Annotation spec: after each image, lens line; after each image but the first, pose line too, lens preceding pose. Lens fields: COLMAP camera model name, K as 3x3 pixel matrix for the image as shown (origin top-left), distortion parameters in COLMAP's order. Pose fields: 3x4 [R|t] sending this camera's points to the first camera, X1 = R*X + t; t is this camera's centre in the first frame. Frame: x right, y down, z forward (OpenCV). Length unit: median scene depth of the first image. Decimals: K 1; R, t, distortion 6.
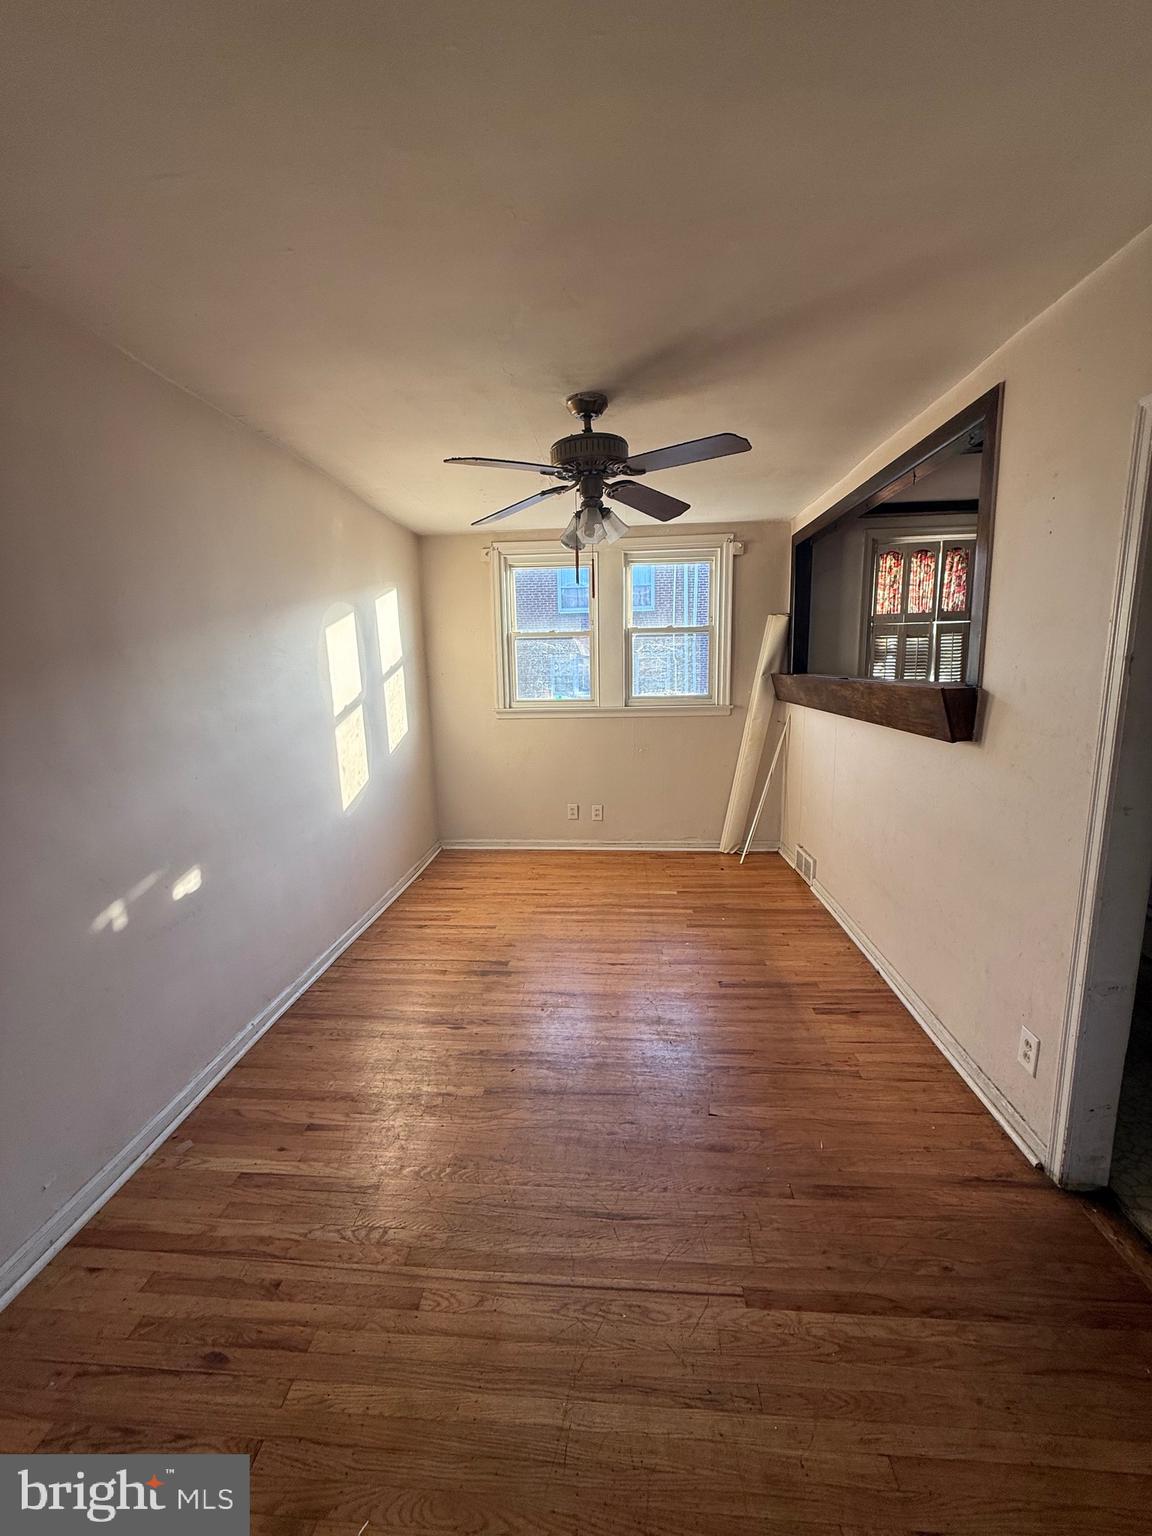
lens RADIAL K [[612.3, 0, 564.0], [0, 612.3, 758.8], [0, 0, 1]] dist [0.000920, -0.000355]
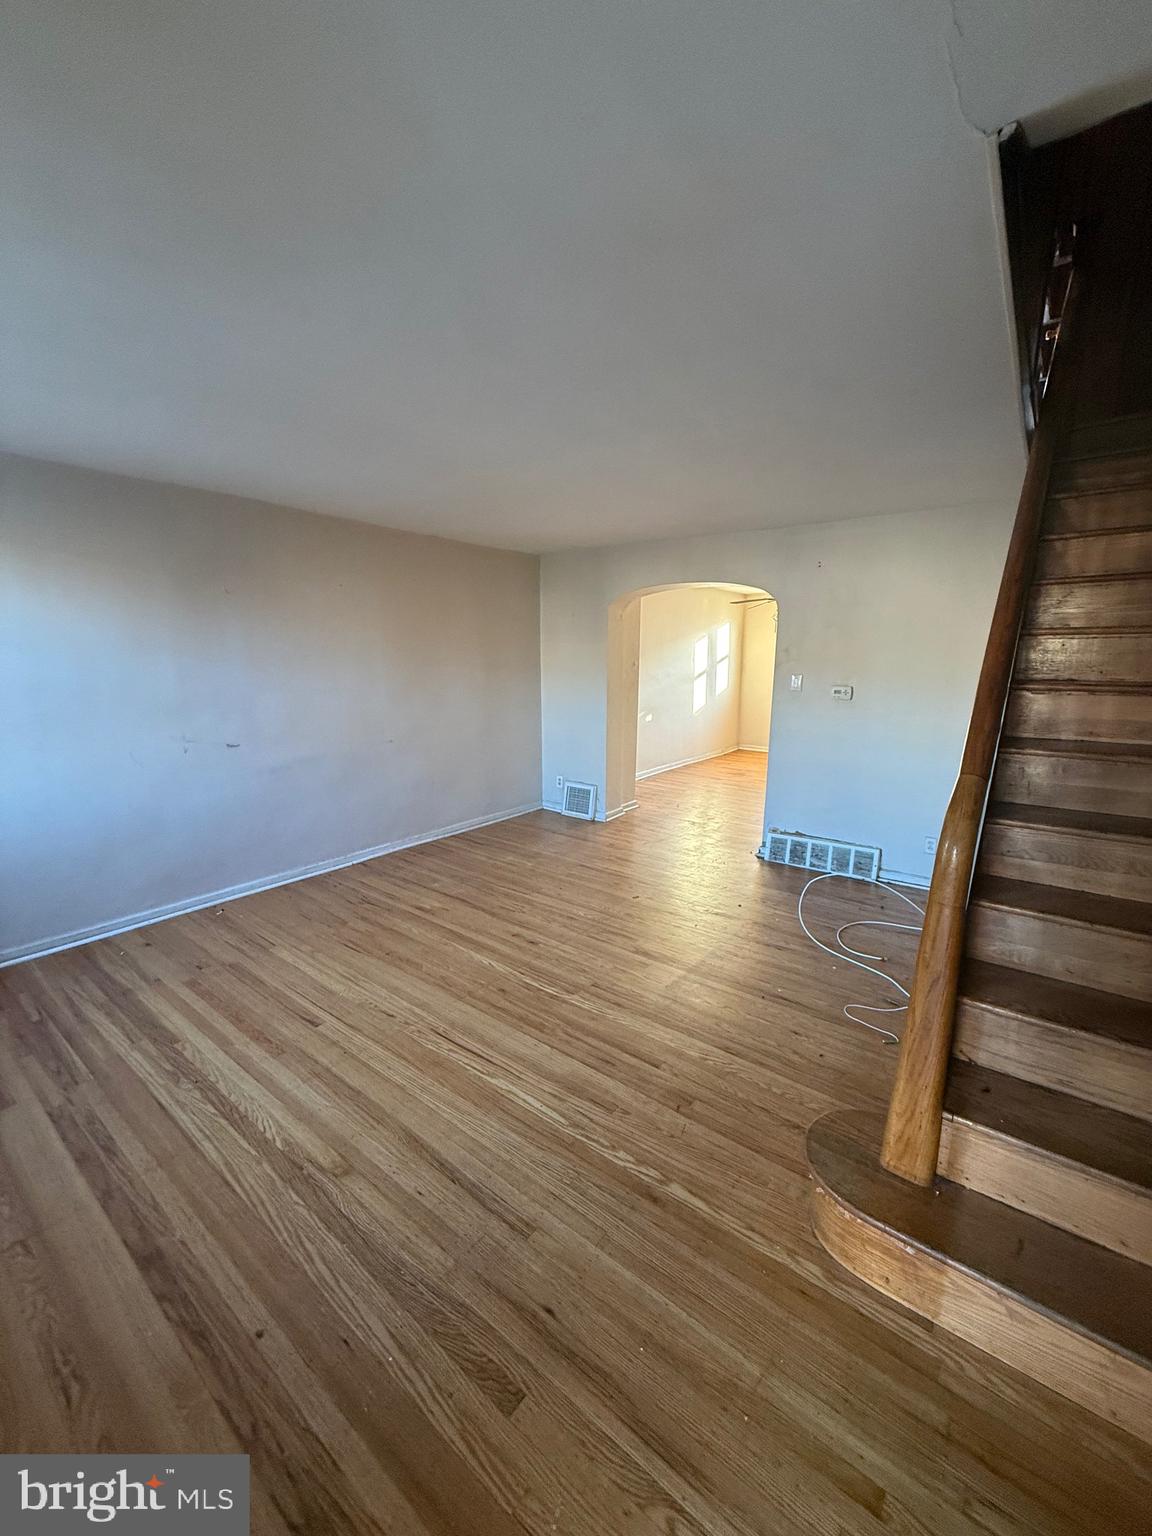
lens RADIAL K [[612.3, 0, 581.4], [0, 612.3, 768.2], [0, 0, 1]] dist [0.000920, -0.000355]
pose [[0.844041, 0.123943, -0.521760, 0.828833], [-0.104494, 0.992288, 0.066678, 0.256278], [0.526000, -0.001758, 0.850483, -1.946239]]
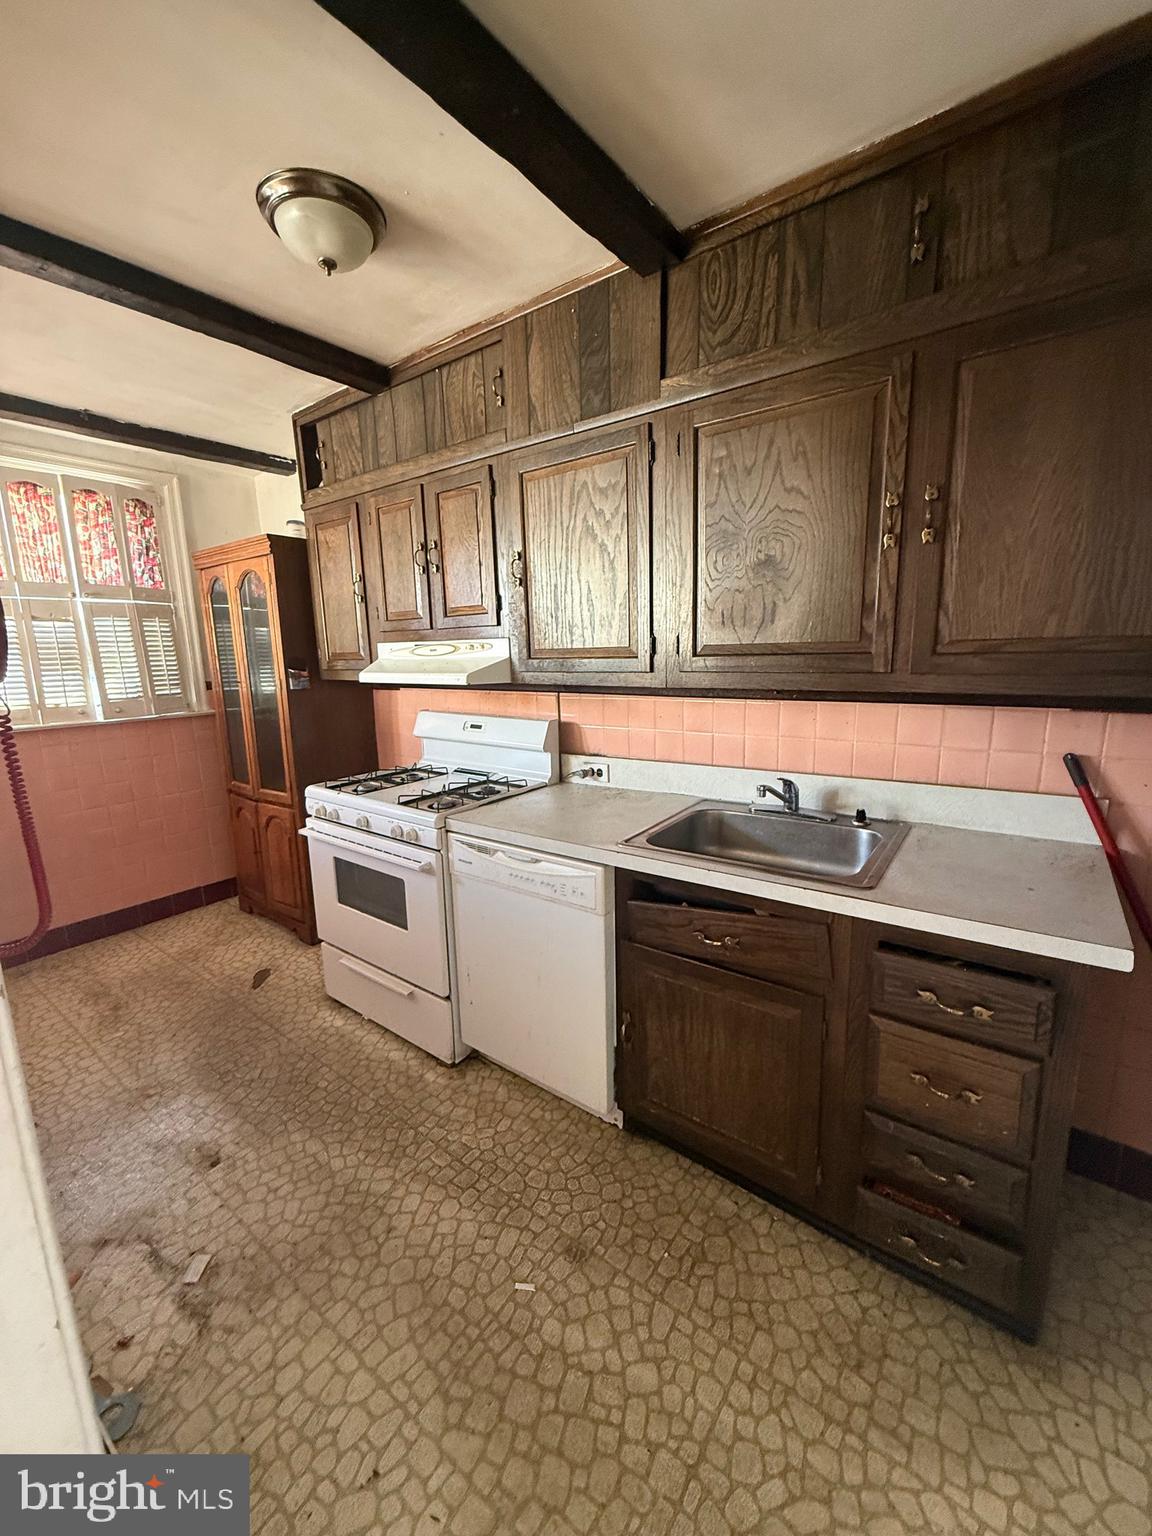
lens RADIAL K [[612.3, 0, 577.0], [0, 612.3, 765.8], [0, 0, 1]] dist [0.000920, -0.000355]
pose [[0.526178, -0.152896, 0.836516, 0.535046], [0.146034, 0.985336, 0.088240, -0.042609], [-0.837742, 0.075730, 0.540790, 0.348910]]
